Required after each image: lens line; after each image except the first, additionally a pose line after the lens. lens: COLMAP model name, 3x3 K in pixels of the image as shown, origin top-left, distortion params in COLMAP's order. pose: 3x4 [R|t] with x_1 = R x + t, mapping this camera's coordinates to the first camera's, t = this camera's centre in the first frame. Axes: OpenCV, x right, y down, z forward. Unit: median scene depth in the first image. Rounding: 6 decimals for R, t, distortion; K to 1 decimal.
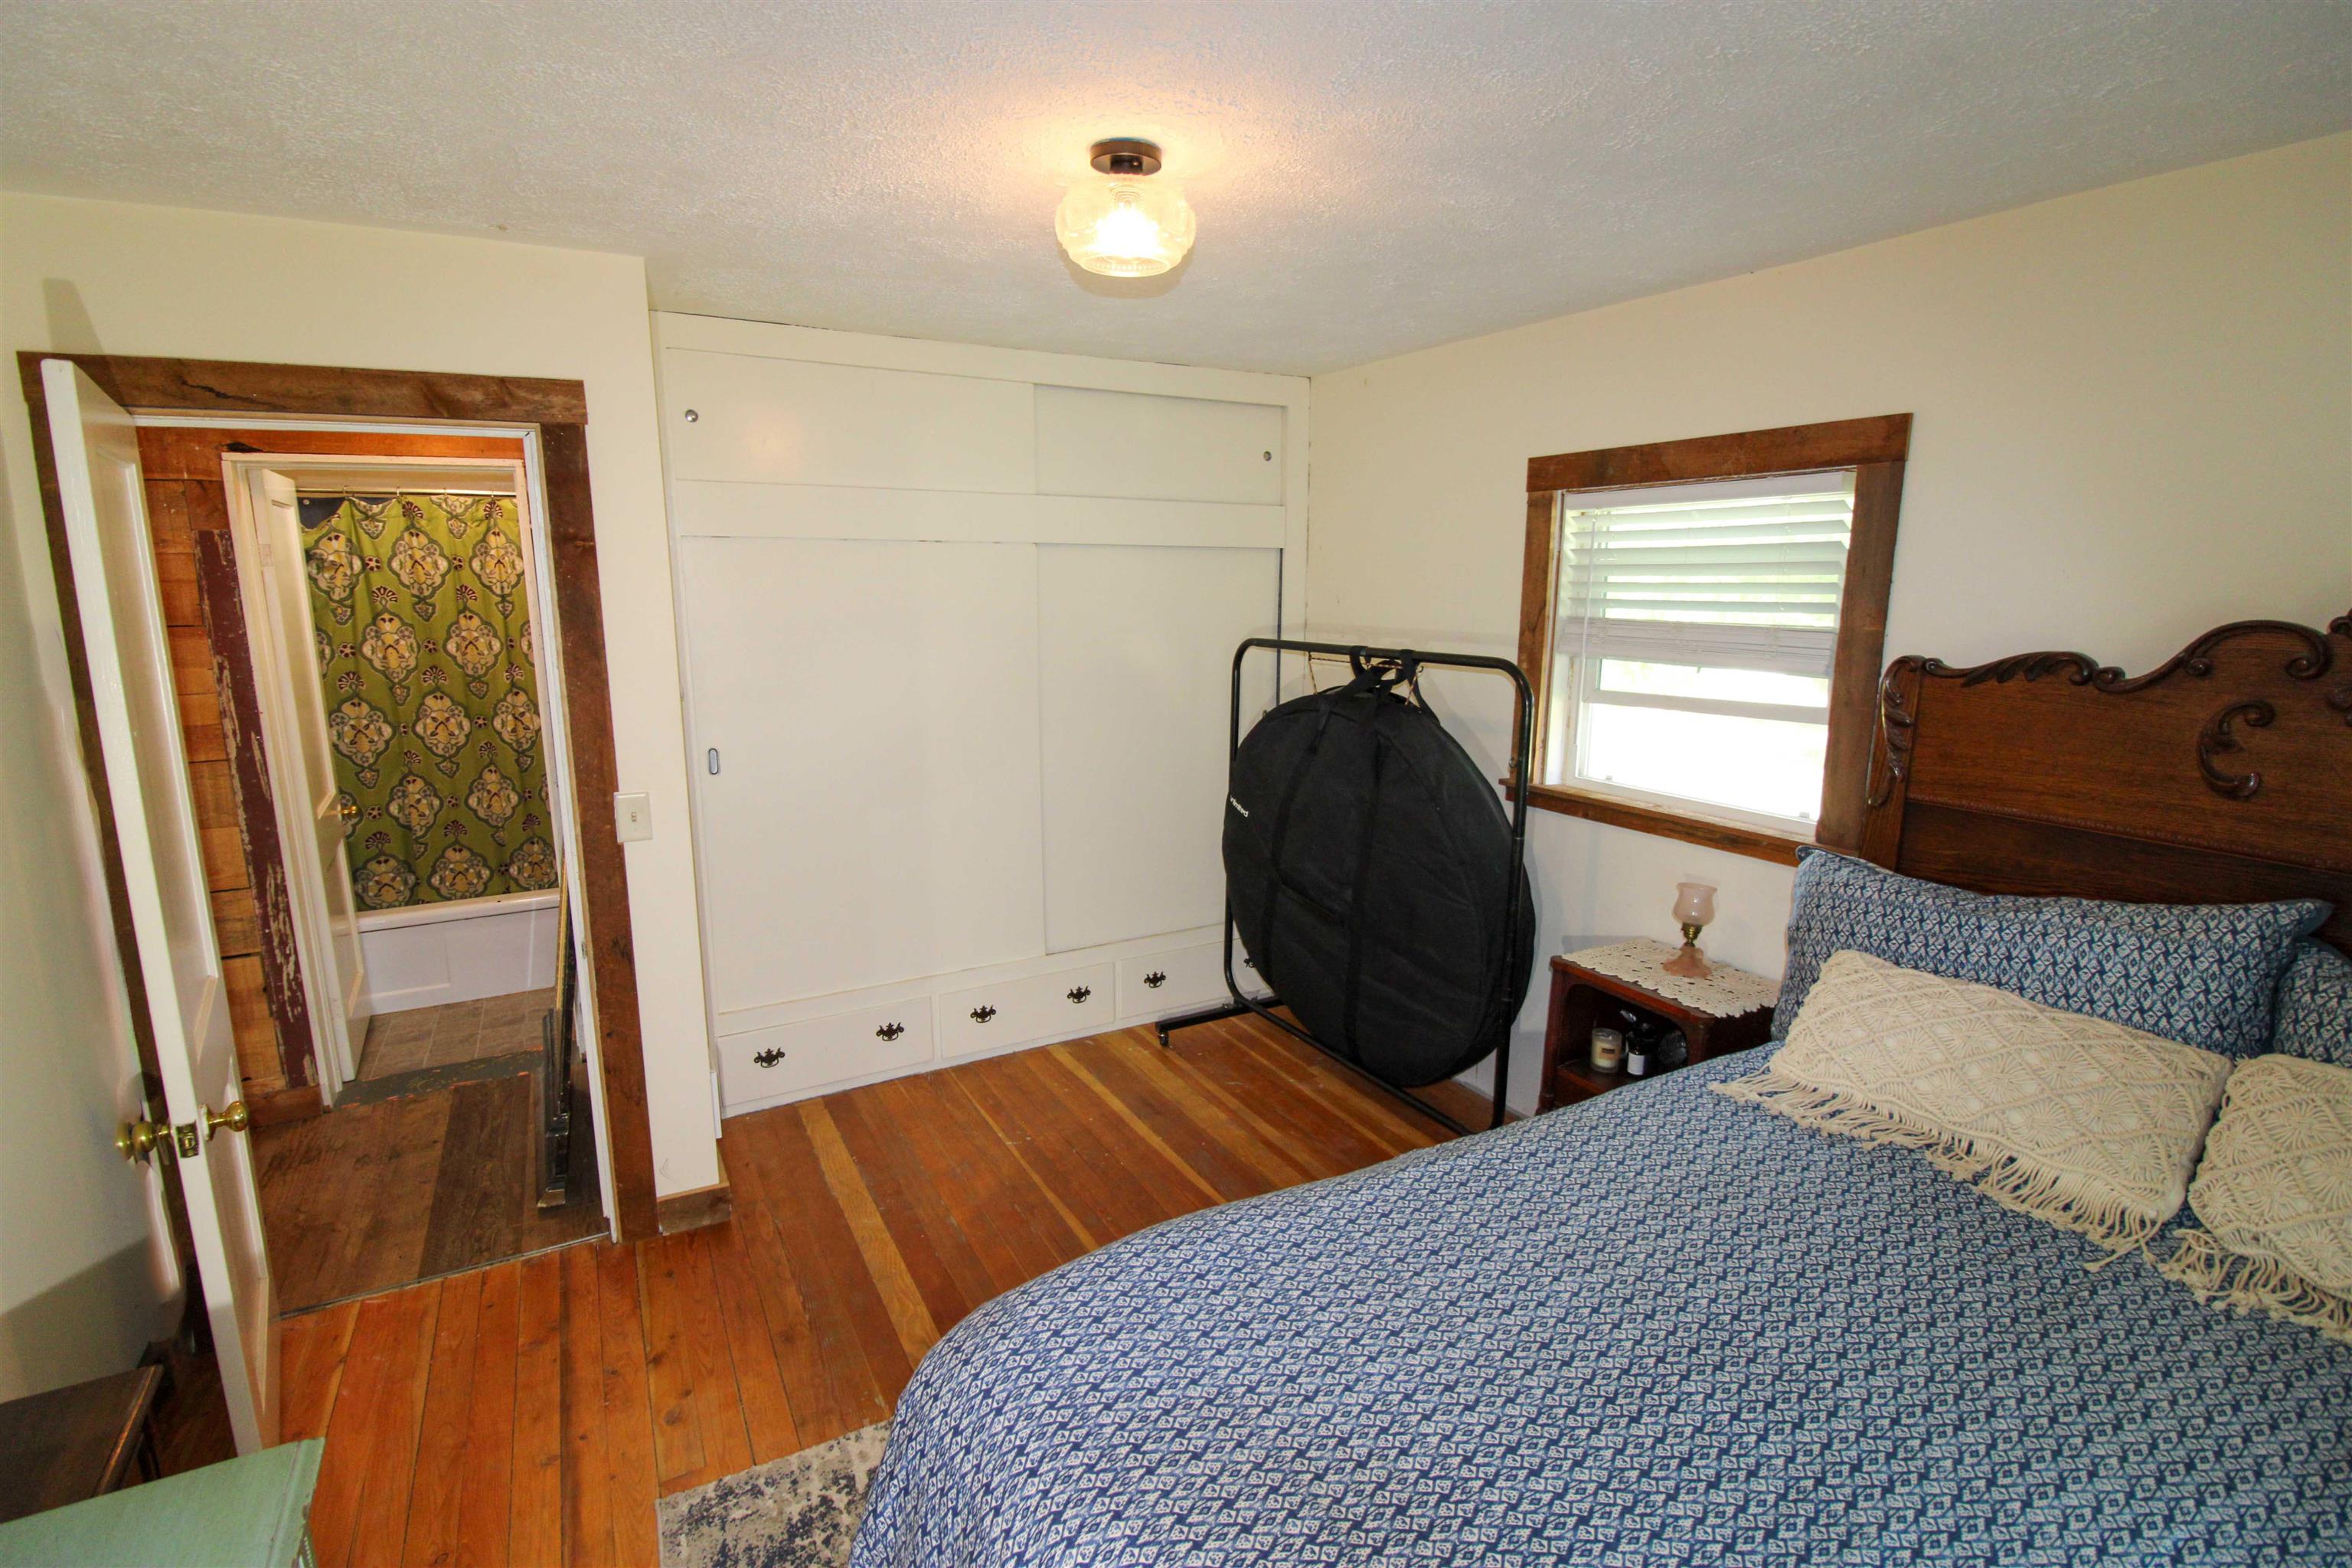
lens RADIAL K [[1101.1, 0, 1176.0], [0, 1101.1, 784.0], [0, 0, 1]] dist [-0.000385, -0.012022]
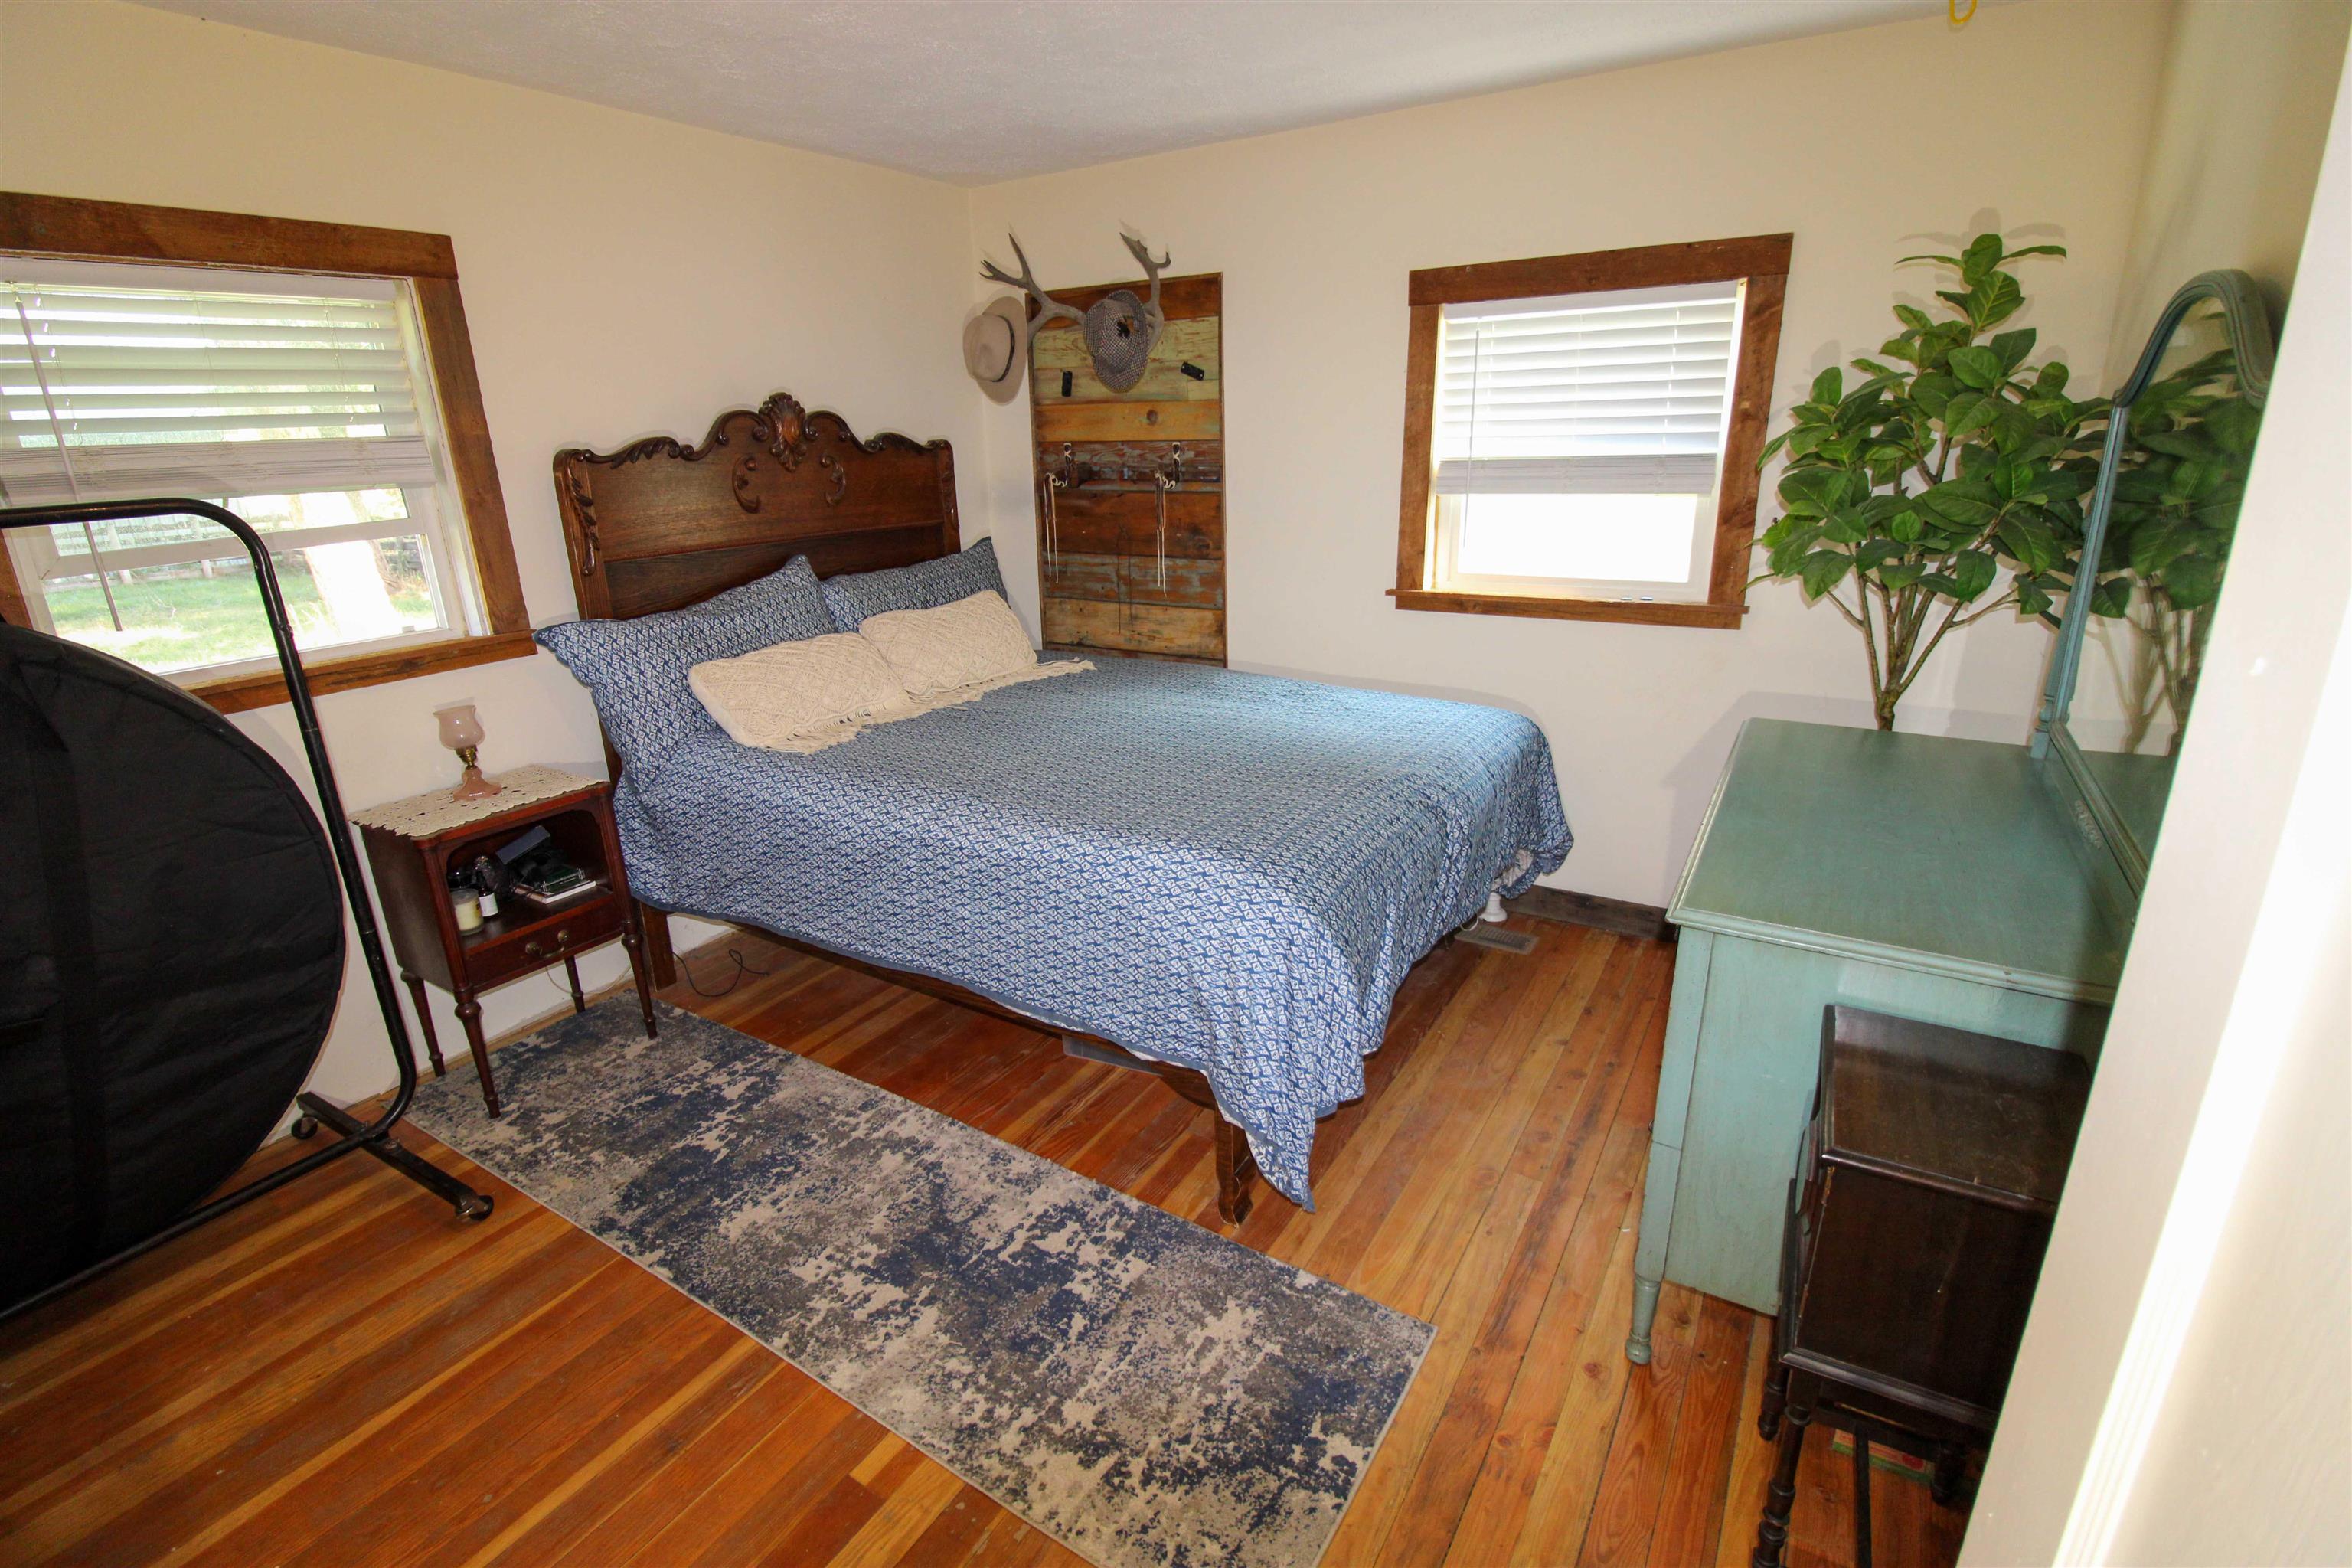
lens RADIAL K [[1101.1, 0, 1176.0], [0, 1101.1, 784.0], [0, 0, 1]] dist [-0.000385, -0.012022]
pose [[-0.494918, -0.259354, 0.829332, -0.865644], [0.185348, 0.900944, 0.392359, -0.143923], [-0.848942, 0.347901, -0.397822, 1.101992]]
